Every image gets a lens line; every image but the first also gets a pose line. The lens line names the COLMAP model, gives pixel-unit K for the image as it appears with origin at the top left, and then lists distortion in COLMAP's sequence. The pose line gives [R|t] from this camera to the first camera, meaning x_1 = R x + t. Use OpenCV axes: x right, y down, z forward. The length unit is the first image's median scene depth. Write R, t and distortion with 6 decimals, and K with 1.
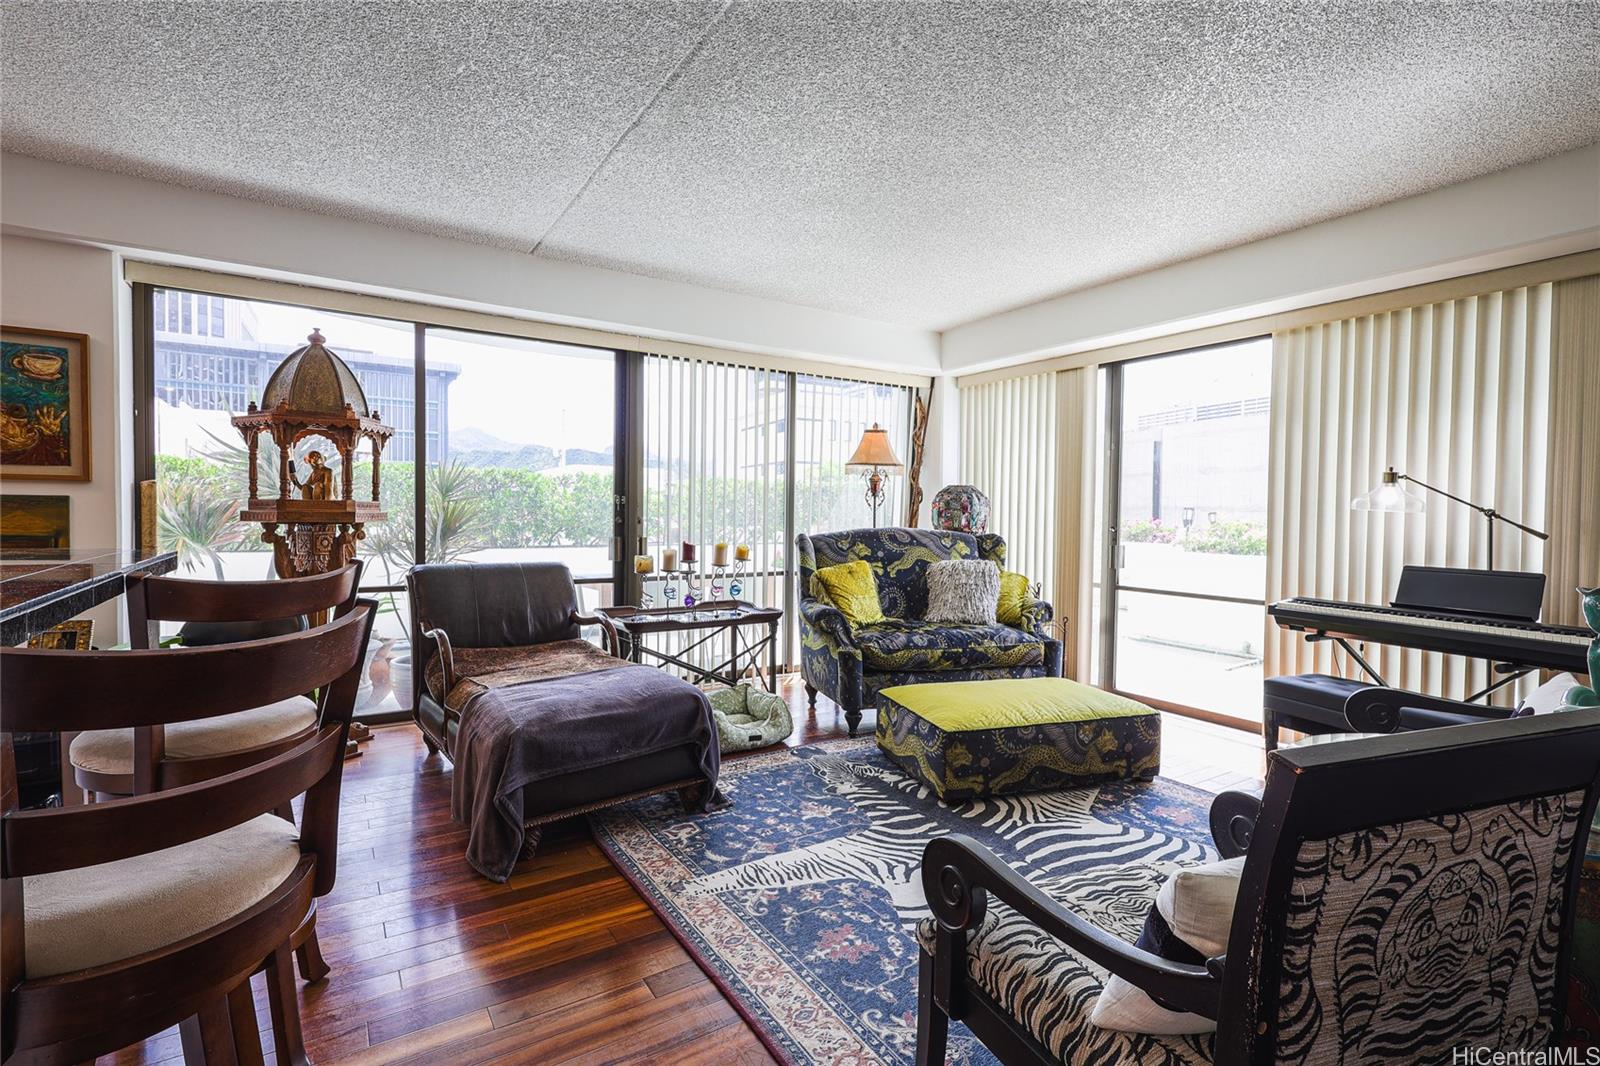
lens RADIAL K [[735.6, 0, 807.3], [0, 735.6, 532.8], [0, 0, 1]] dist [-0.000861, 0.002007]
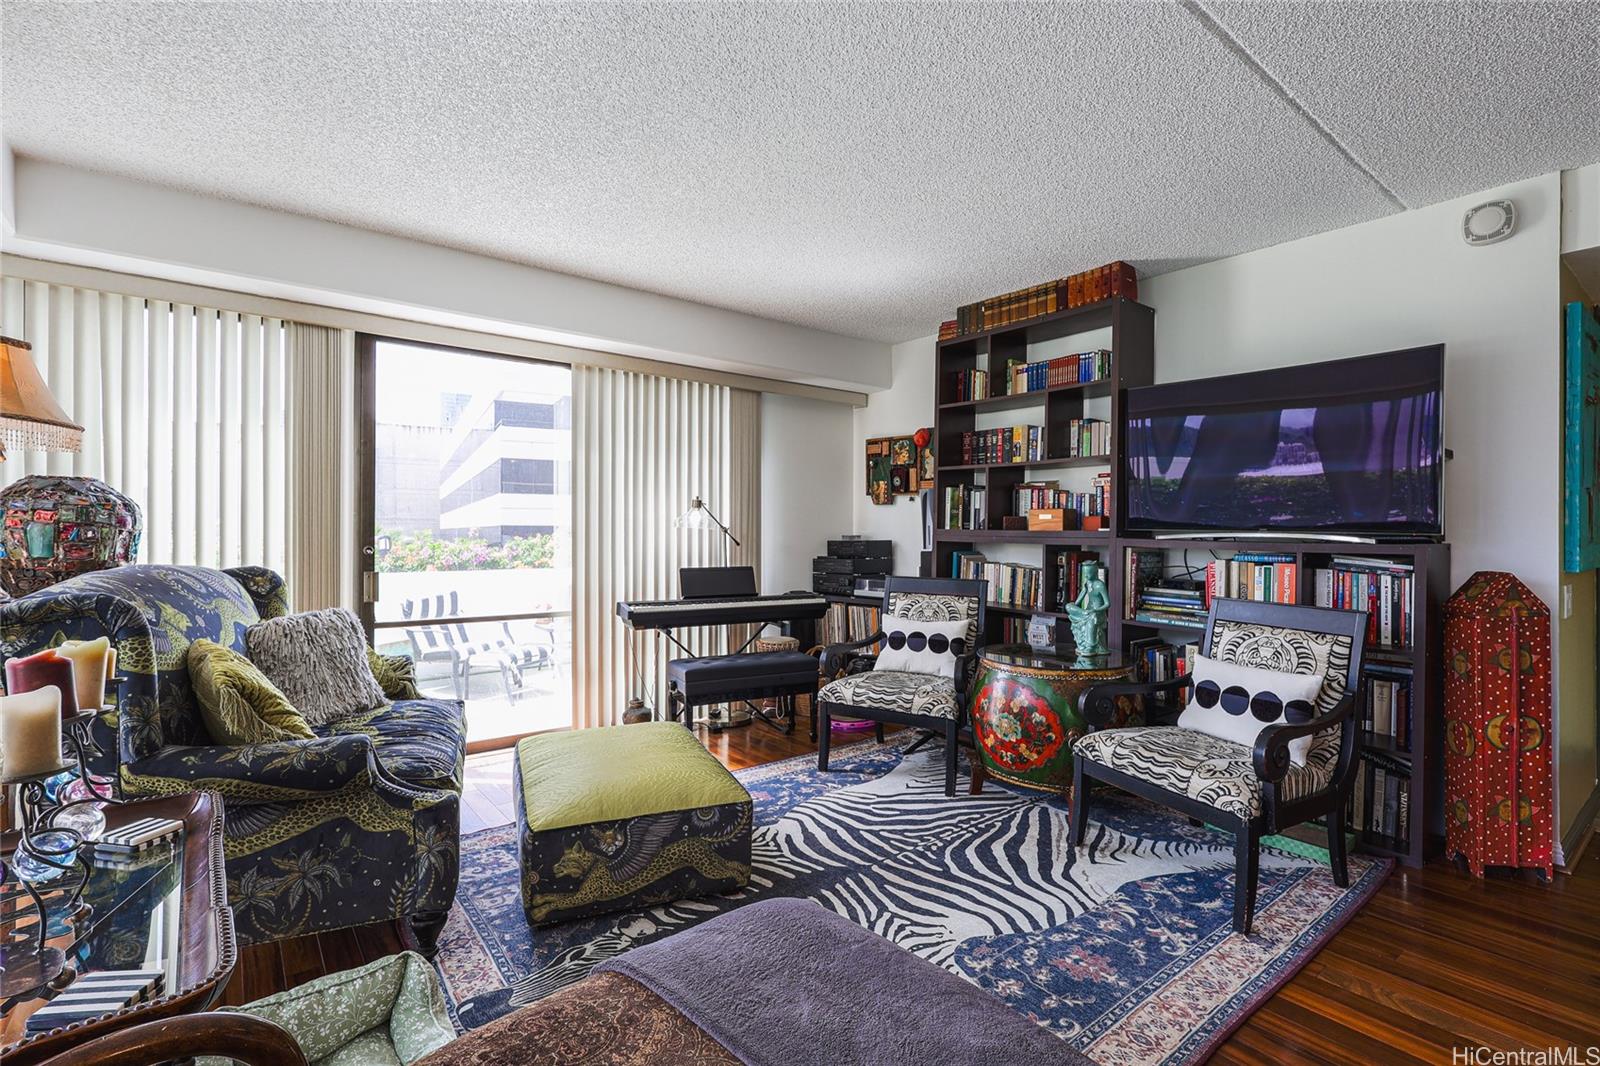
lens RADIAL K [[735.6, 0, 800.7], [0, 735.6, 529.5], [0, 0, 1]] dist [-0.000861, 0.002007]
pose [[-0.081150, -0.011264, 0.996638, -0.583800], [0.021320, 0.999688, 0.013034, -0.041647], [-0.996474, 0.022306, -0.080884, 0.919236]]
